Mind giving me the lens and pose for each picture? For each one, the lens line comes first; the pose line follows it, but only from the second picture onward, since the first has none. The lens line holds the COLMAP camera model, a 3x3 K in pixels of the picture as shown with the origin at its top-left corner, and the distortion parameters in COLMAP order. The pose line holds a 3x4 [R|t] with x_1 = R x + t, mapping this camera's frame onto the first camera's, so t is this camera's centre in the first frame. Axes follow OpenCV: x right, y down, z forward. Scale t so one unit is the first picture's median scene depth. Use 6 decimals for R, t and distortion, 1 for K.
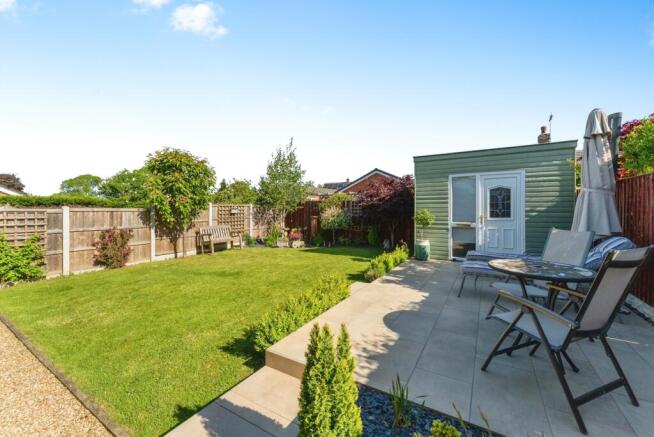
lens RADIAL K [[272.9, 0, 329.6], [0, 272.9, 212.1], [0, 0, 1]] dist [-0.000140, 0.000239]
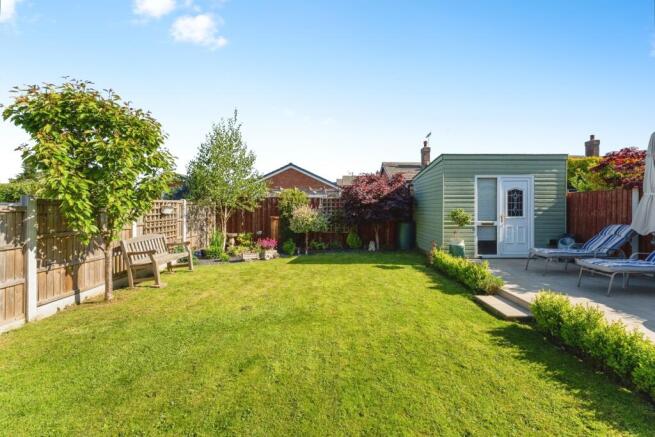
lens RADIAL K [[273.4, 0, 326.4], [0, 273.4, 218.0], [0, 0, 1]] dist [-0.000140, 0.000239]
pose [[0.846072, -0.017501, 0.532781, -0.471186], [0.002583, 0.999584, 0.028732, -0.005141], [-0.533062, -0.022933, 0.845765, 0.344320]]
